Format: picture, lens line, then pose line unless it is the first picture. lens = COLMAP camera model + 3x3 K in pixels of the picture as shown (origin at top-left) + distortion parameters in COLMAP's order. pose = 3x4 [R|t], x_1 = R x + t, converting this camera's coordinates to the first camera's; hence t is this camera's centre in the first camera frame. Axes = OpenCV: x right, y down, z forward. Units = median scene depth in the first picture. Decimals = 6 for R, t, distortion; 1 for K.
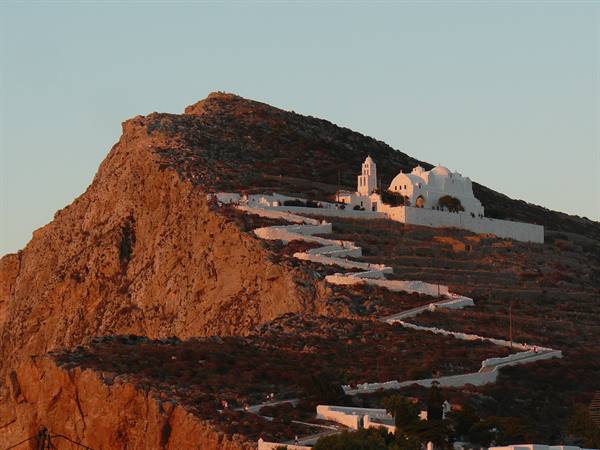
lens RADIAL K [[686.6, 0, 300.0], [0, 686.6, 225.0], [0, 0, 1]] dist [-0.199650, 0.288387]
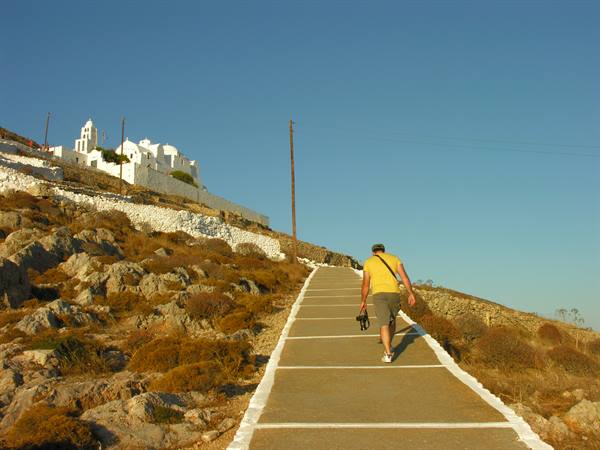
lens RADIAL K [[686.6, 0, 300.0], [0, 686.6, 225.0], [0, 0, 1]] dist [-0.199650, 0.288387]
pose [[0.917147, 0.044001, 0.396114, 0.029740], [-0.049117, 0.998789, 0.002775, 0.033033], [-0.395512, -0.022001, 0.918197, 0.259312]]
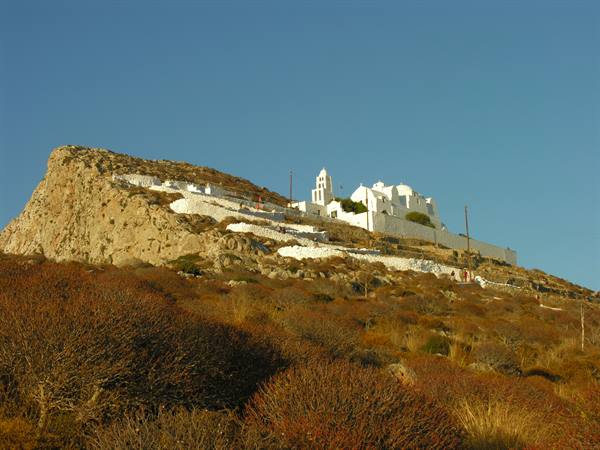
lens RADIAL K [[741.3, 0, 300.0], [0, 741.3, 225.0], [0, 0, 1]] dist [-0.152505, 0.026360]
pose [[0.997363, -0.011795, 0.071605, 0.004157], [0.015160, 0.998797, -0.046633, 0.031551], [-0.070969, 0.047595, 0.996342, 0.135872]]
